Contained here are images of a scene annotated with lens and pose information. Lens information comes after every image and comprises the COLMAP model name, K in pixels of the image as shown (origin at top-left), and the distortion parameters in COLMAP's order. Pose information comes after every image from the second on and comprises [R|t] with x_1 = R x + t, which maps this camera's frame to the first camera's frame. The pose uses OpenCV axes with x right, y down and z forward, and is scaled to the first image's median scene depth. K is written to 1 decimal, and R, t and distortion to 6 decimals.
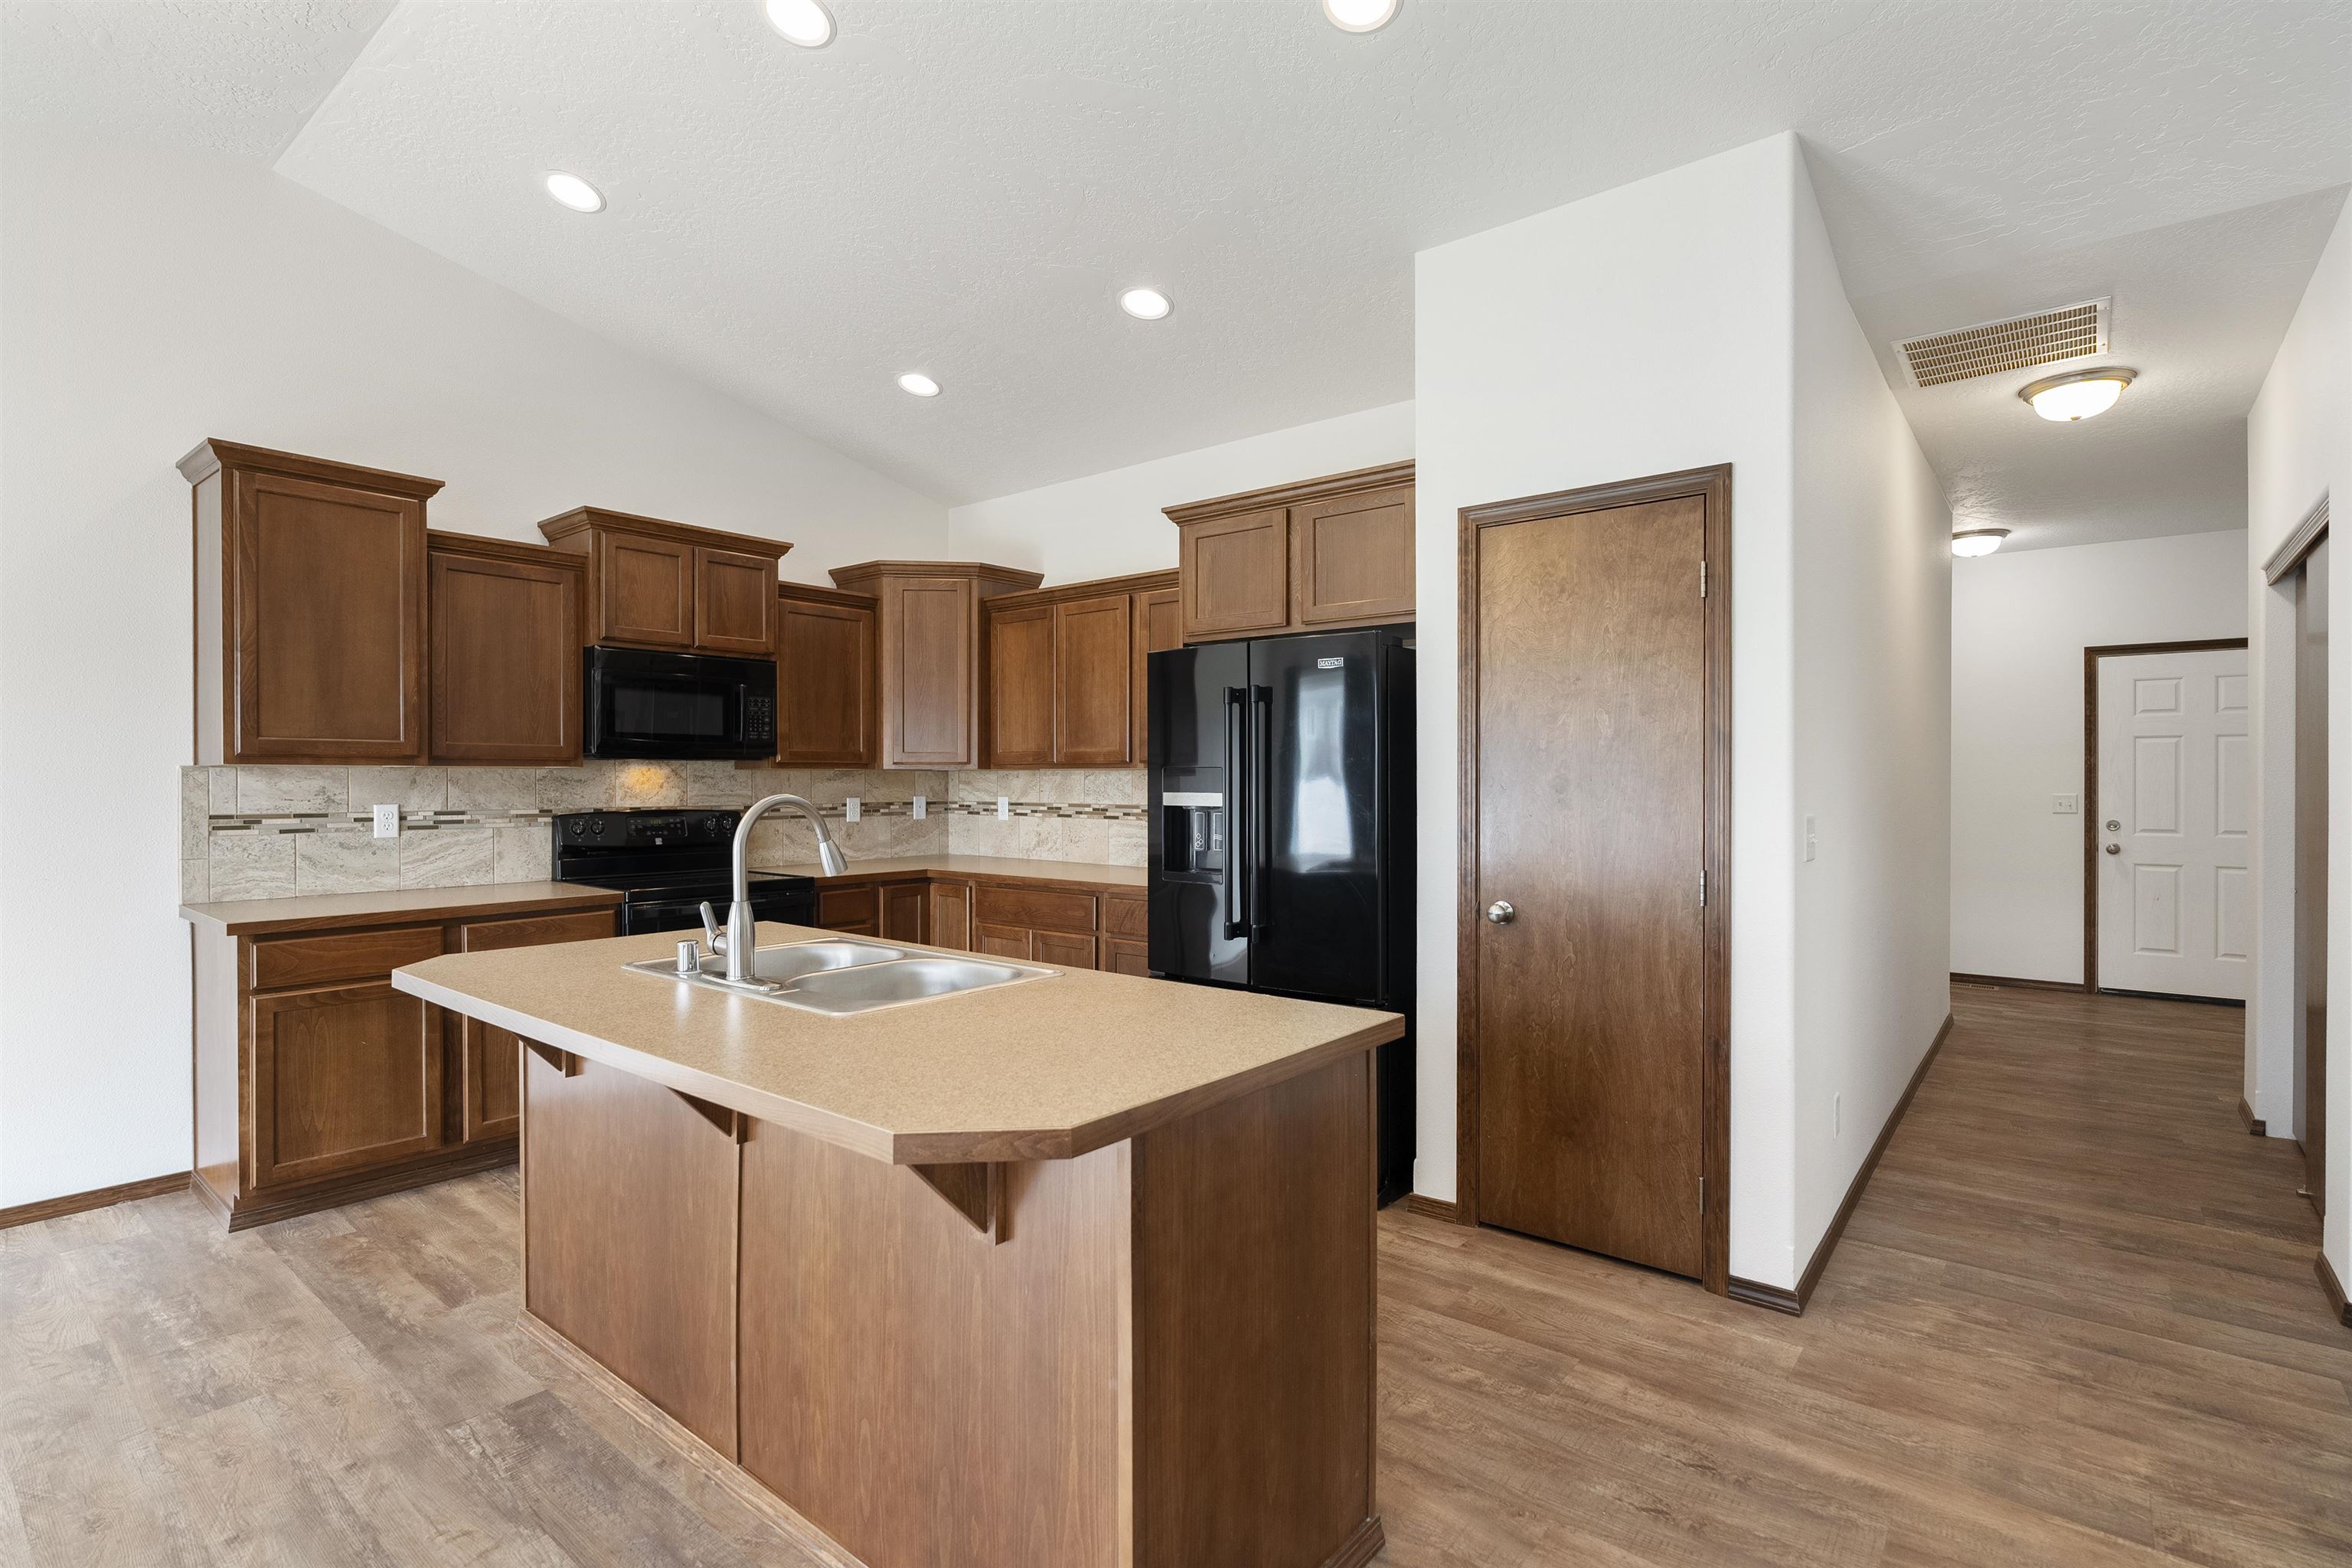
lens RADIAL K [[1107.4, 0, 1191.4], [0, 1107.4, 792.3], [0, 0, 1]] dist [-0.002132, -0.001830]
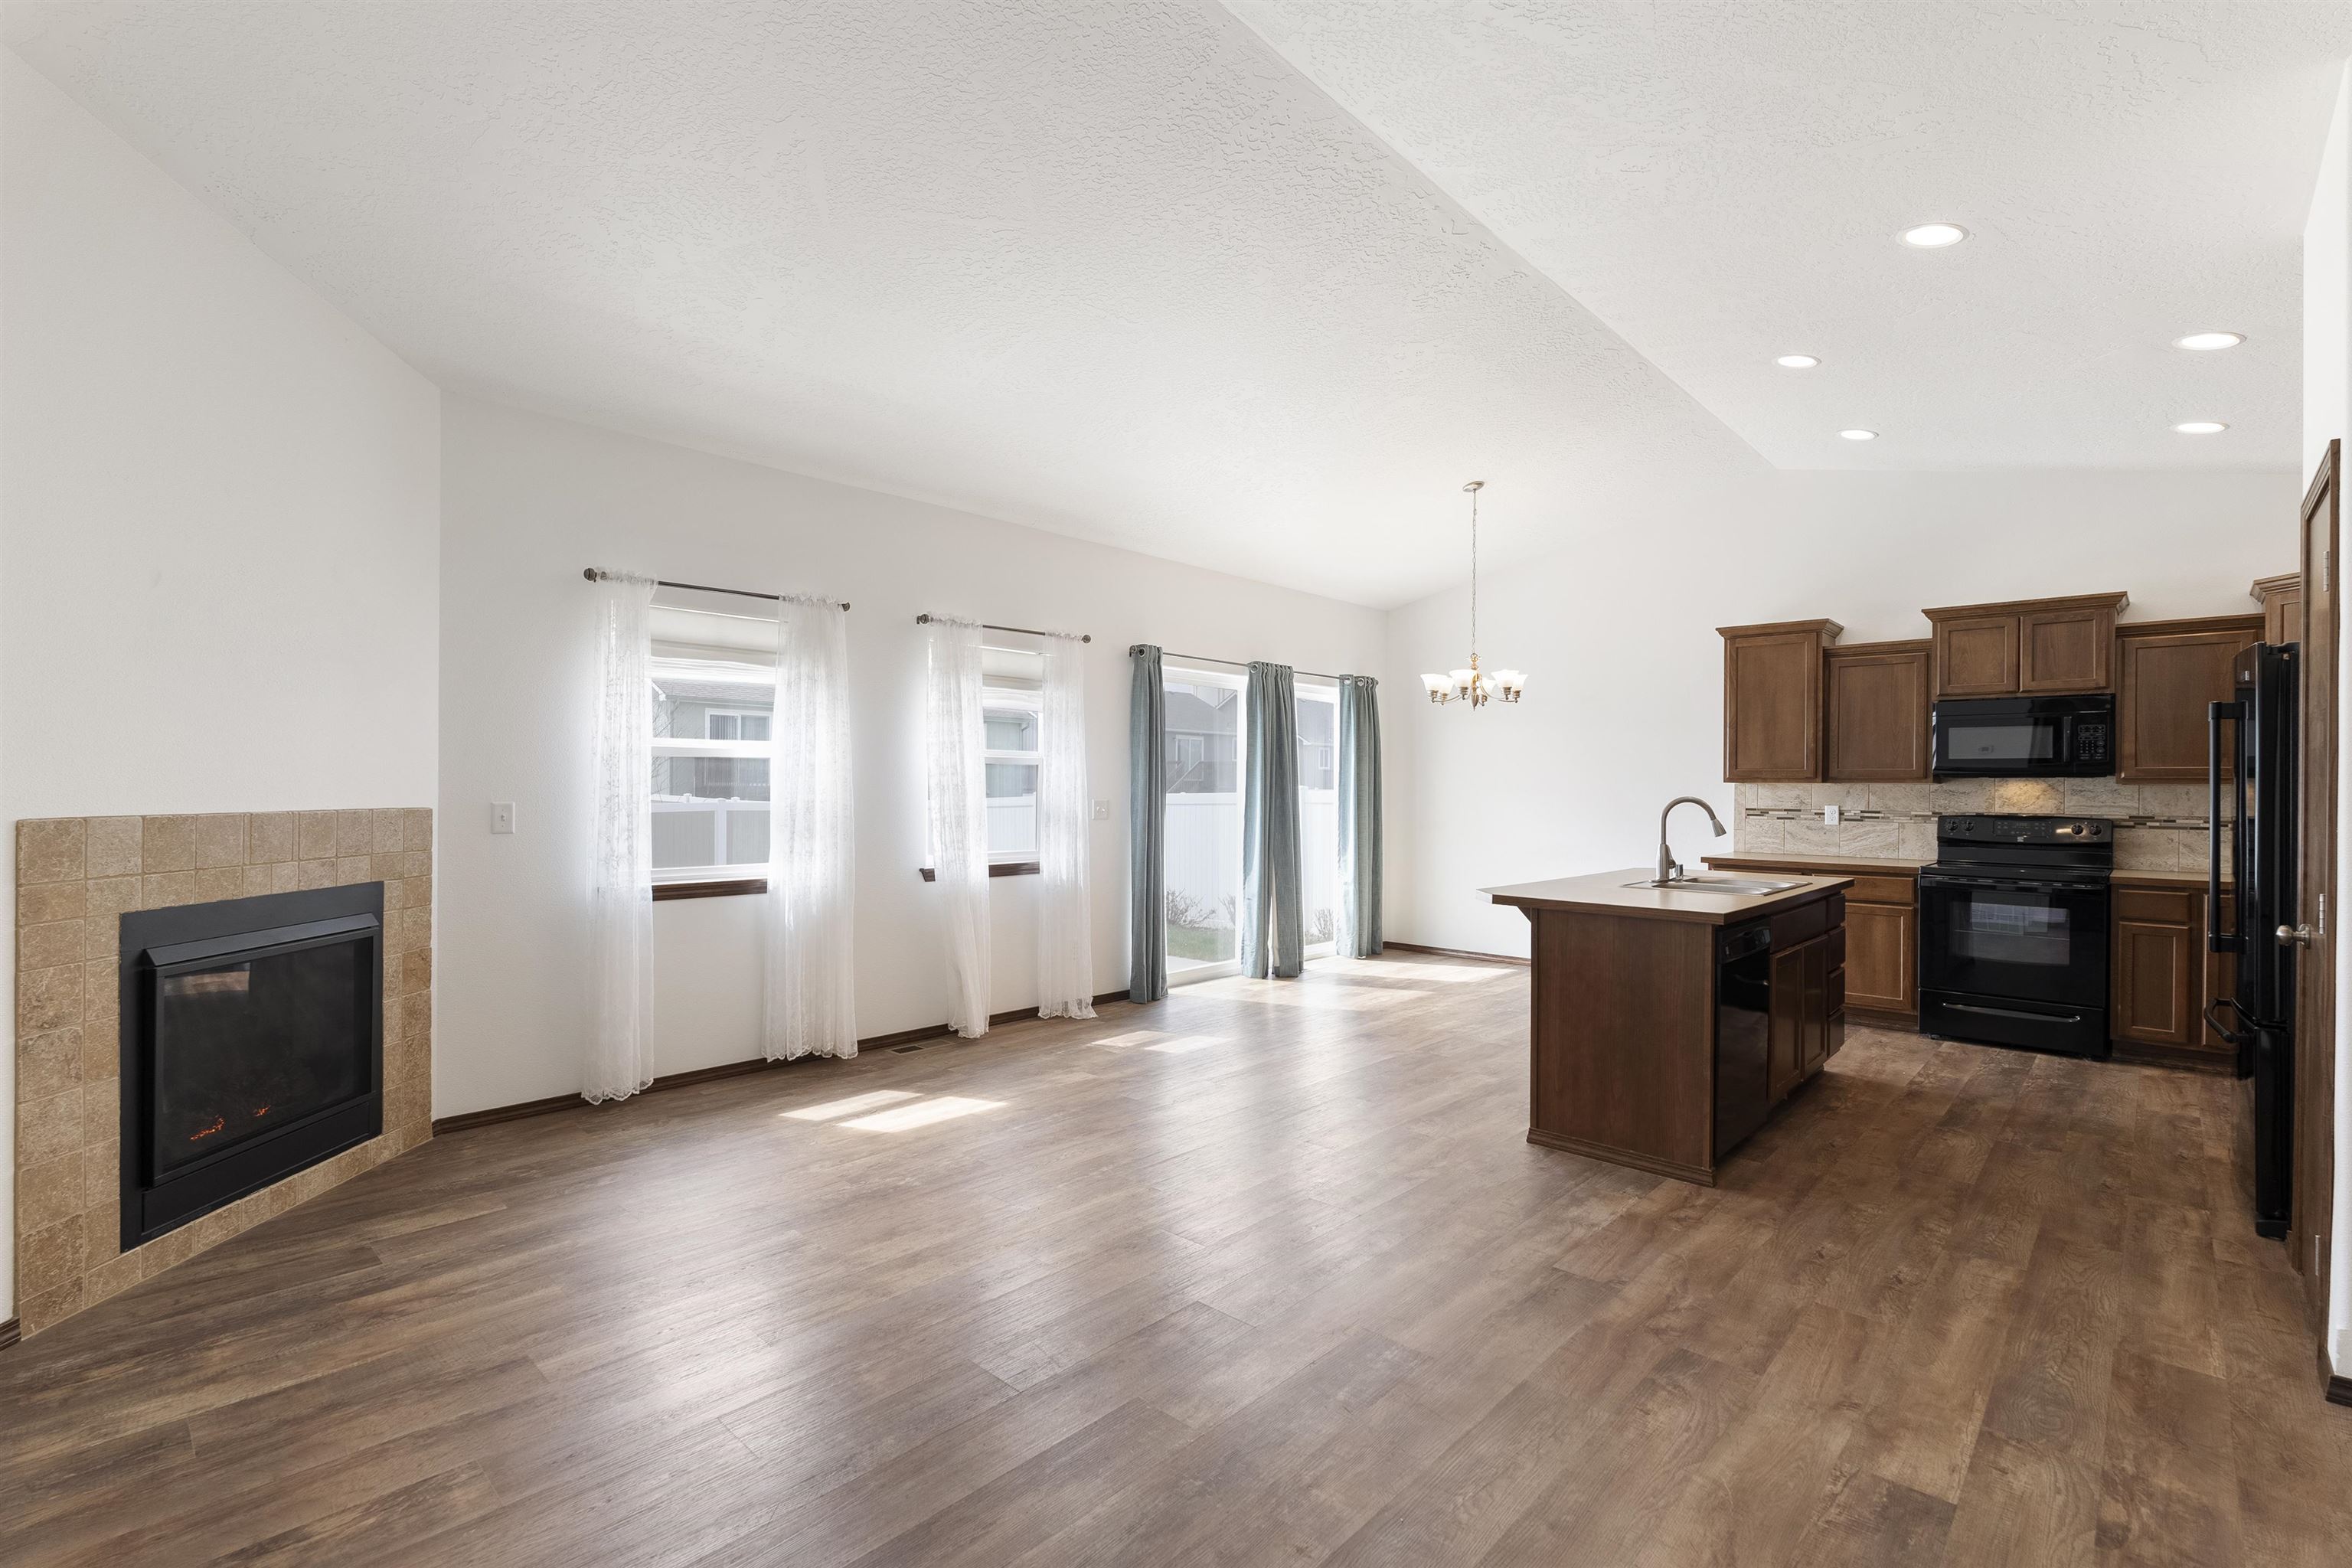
lens RADIAL K [[1067.4, 0, 1164.2], [0, 1067.4, 787.7], [0, 0, 1]] dist [-0.003625, 0.002644]
pose [[-0.081054, 0.001796, -0.996708, 1.195783], [-0.018166, 0.999830, 0.003279, -0.004007], [0.996544, 0.018372, -0.081007, 0.103202]]
